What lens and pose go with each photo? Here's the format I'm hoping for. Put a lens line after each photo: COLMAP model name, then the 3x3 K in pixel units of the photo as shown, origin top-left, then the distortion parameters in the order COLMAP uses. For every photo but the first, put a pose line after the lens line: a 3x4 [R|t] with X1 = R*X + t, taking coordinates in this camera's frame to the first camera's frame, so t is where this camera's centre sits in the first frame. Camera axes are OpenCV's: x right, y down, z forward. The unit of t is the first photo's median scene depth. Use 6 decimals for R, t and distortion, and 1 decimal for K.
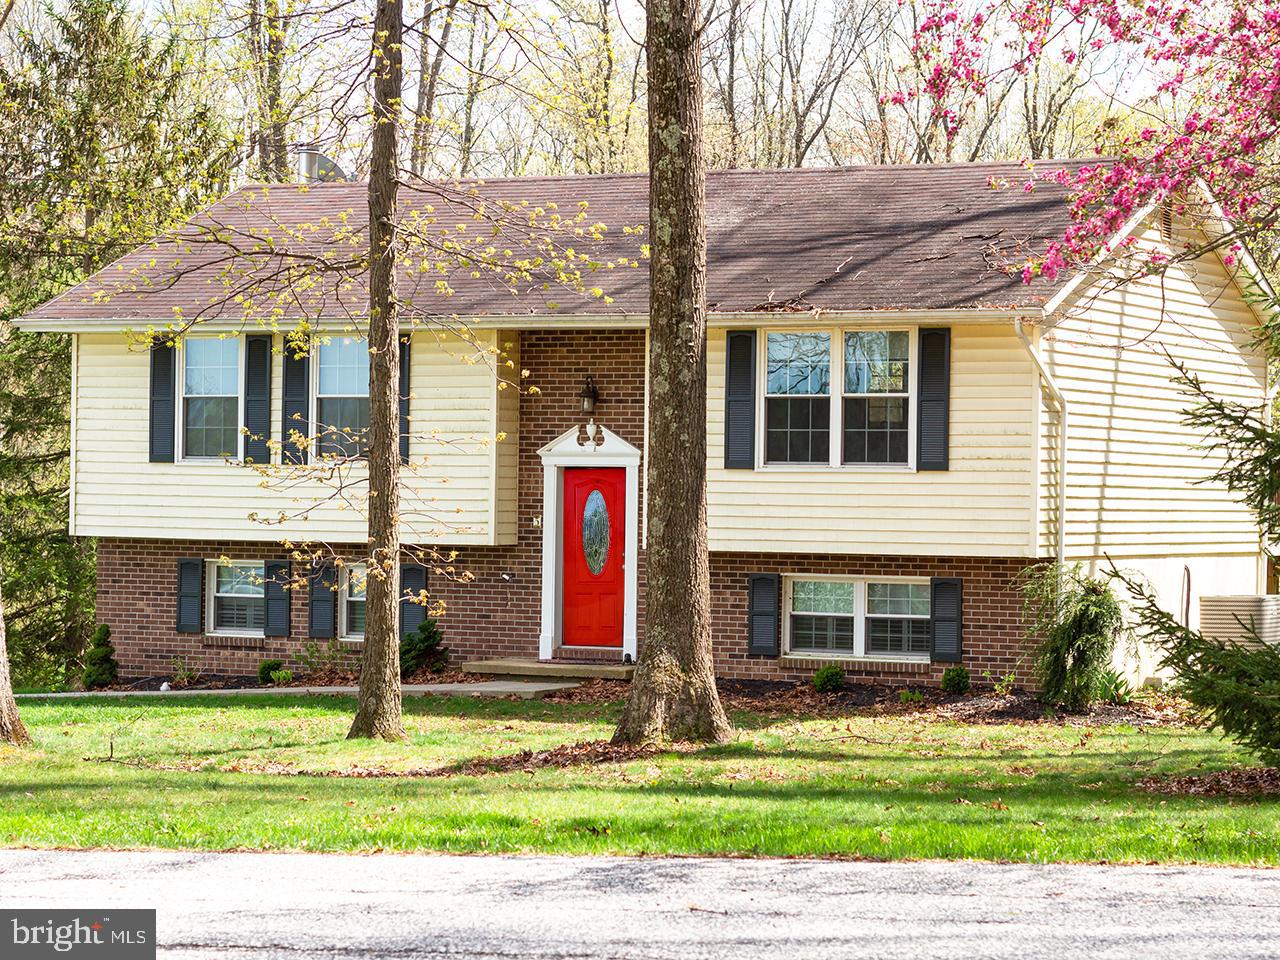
lens RADIAL K [[3047.5, 0, 640.0], [0, 3047.5, 480.0], [0, 0, 1]] dist [0.185629, 0.384422]
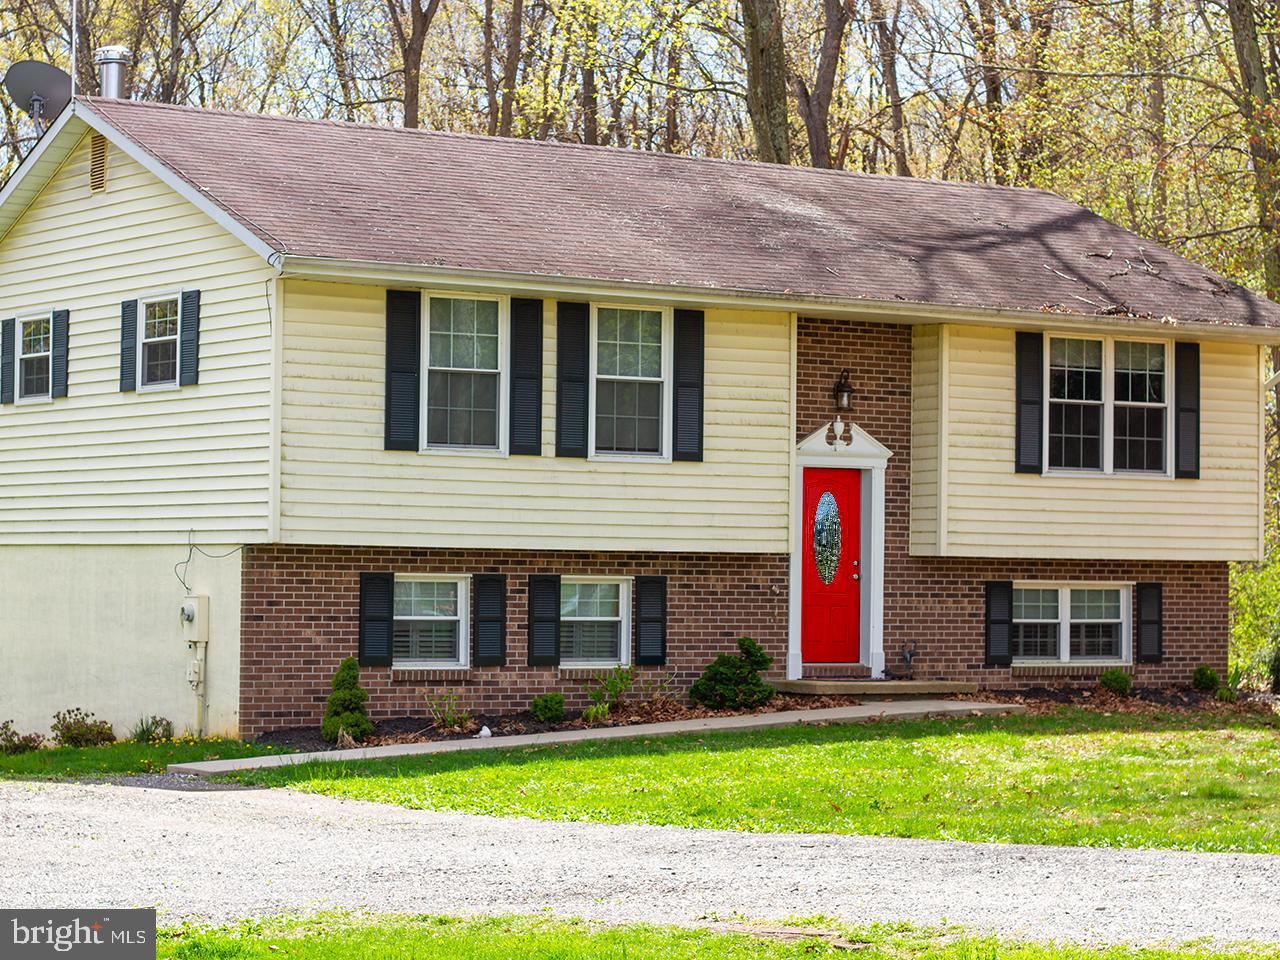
lens RADIAL K [[3047.5, 0, 640.0], [0, 3047.5, 480.0], [0, 0, 1]] dist [0.185629, 0.384422]
pose [[0.551097, 0.019463, 0.834214, -0.815877], [-0.007025, 0.999801, -0.018685, 0.016927], [-0.834412, 0.004437, 0.551124, 0.538337]]
